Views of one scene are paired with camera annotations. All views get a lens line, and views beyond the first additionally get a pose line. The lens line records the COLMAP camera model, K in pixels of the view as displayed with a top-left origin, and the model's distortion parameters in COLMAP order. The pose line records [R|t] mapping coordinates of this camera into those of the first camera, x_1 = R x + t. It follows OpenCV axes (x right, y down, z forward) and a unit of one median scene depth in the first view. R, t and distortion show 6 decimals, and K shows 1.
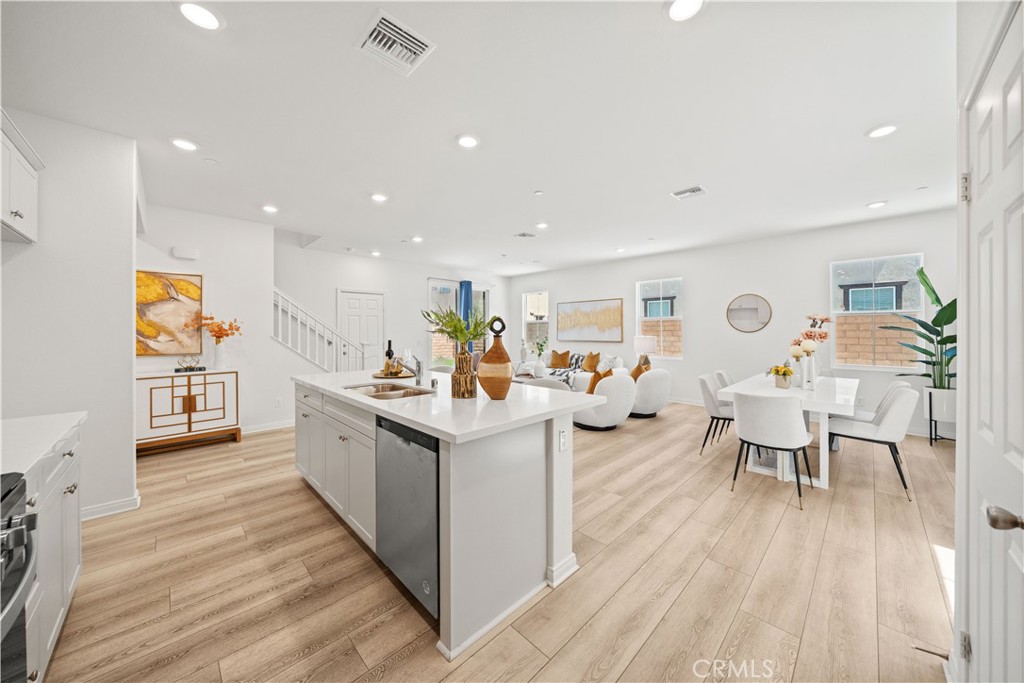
lens RADIAL K [[351.1, 0, 505.7], [0, 351.1, 334.2], [0, 0, 1]] dist [-0.002962, -0.000204]
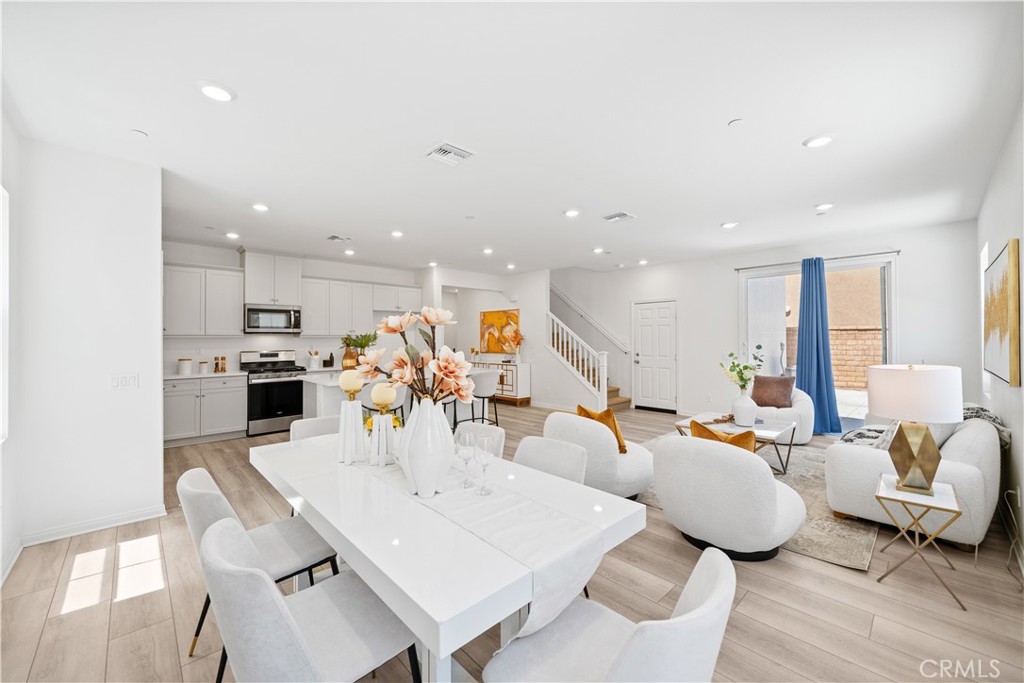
lens RADIAL K [[403.9, 0, 512.9], [0, 403.9, 338.2], [0, 0, 1]] dist [-0.001292, -0.000047]
pose [[-0.000436, 0.001965, -0.999998, 1.156170], [-0.007187, 0.999972, 0.001968, -0.026021], [0.999974, 0.007188, -0.000422, 0.965970]]
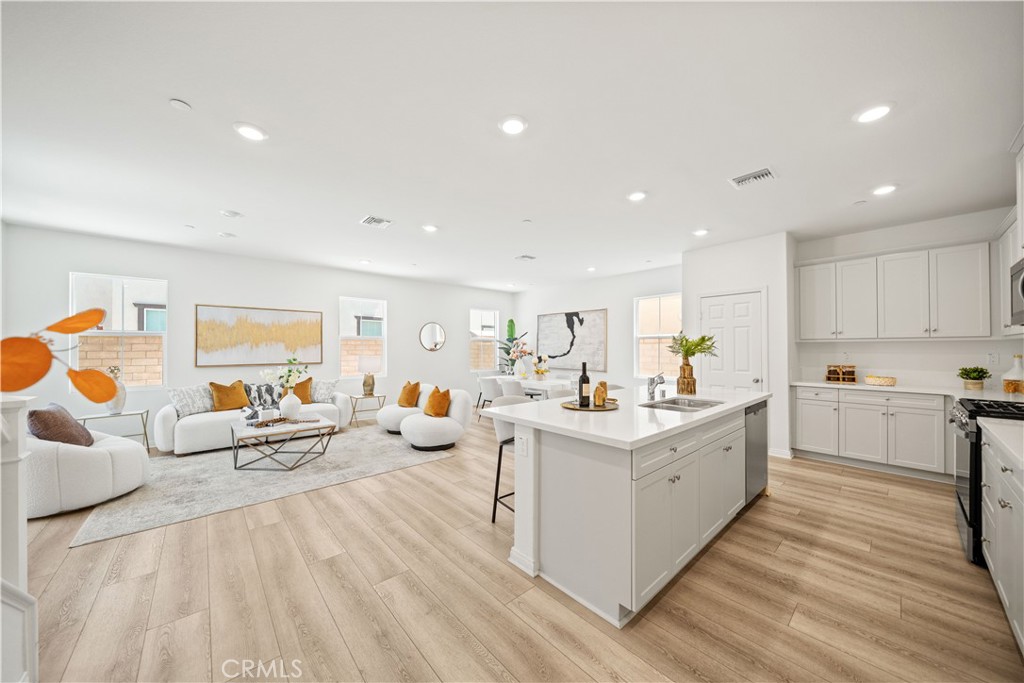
lens RADIAL K [[351.1, 0, 506.9], [0, 351.1, 345.3], [0, 0, 1]] dist [-0.002962, -0.000204]
pose [[0.048368, 0.010759, 0.998772, -1.821141], [0.012512, 0.999857, -0.011376, -0.022608], [-0.998751, 0.013047, 0.048226, 1.862518]]
